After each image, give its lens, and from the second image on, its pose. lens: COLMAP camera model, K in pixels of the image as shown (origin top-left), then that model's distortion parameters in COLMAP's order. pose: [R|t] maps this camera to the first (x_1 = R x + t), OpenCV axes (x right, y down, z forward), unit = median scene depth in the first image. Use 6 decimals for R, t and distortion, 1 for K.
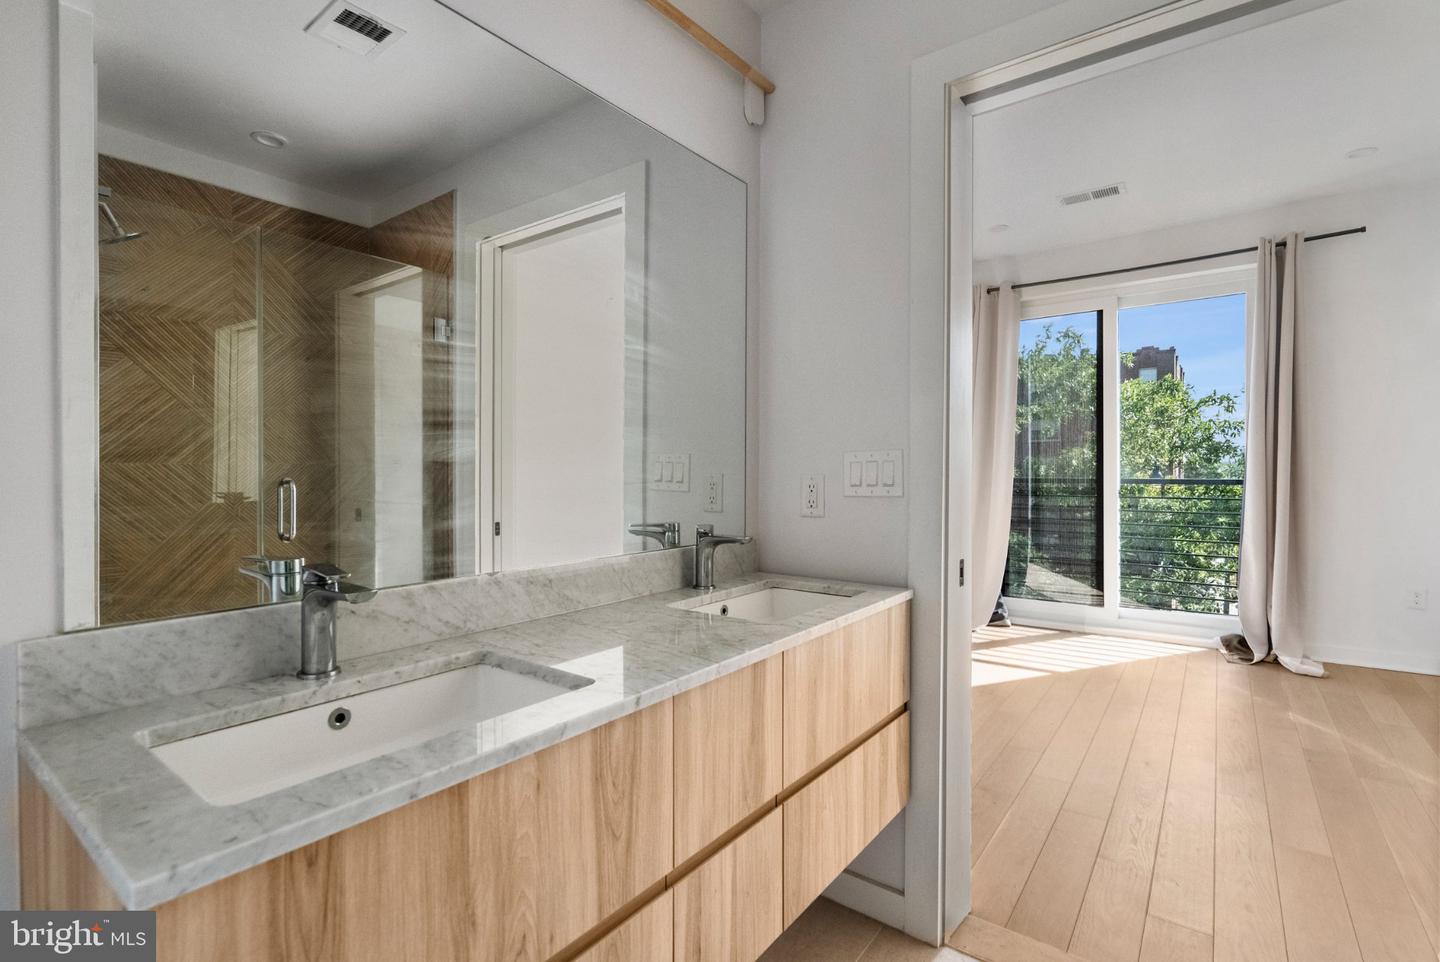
lens RADIAL K [[666.1, 0, 726.2], [0, 666.1, 477.0], [0, 0, 1]] dist [-0.005345, 0.004249]
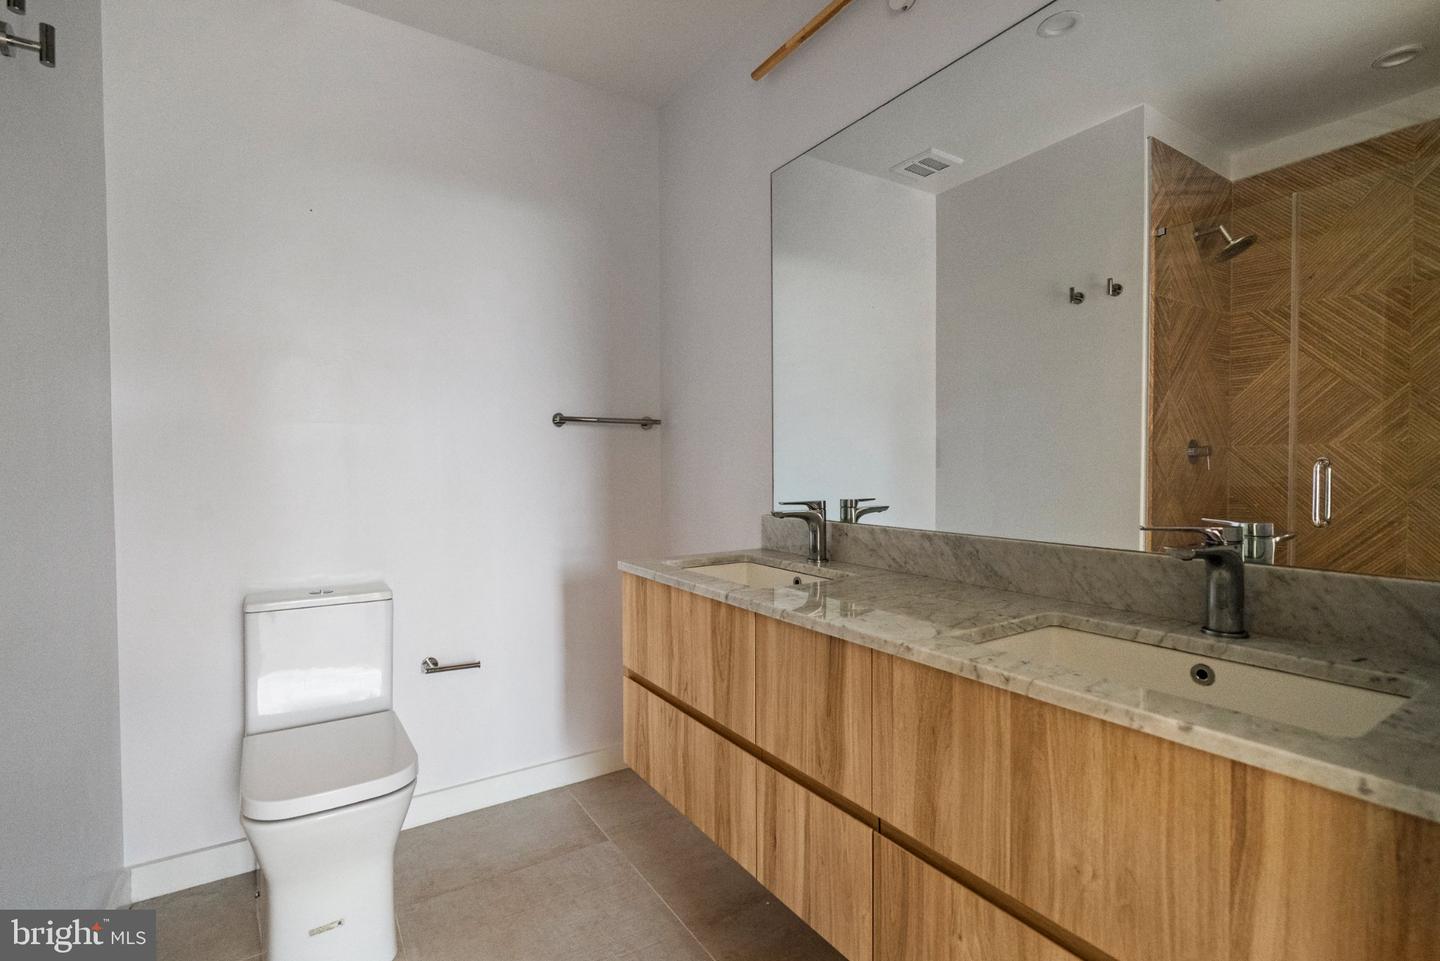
lens RADIAL K [[666.1, 0, 721.5], [0, 666.1, 475.1], [0, 0, 1]] dist [-0.005345, 0.004249]
pose [[-0.340344, 0.015840, -0.940167, 1.007656], [-0.003963, 0.999825, 0.018280, 0.028185], [0.940293, 0.009948, -0.340222, 1.185366]]
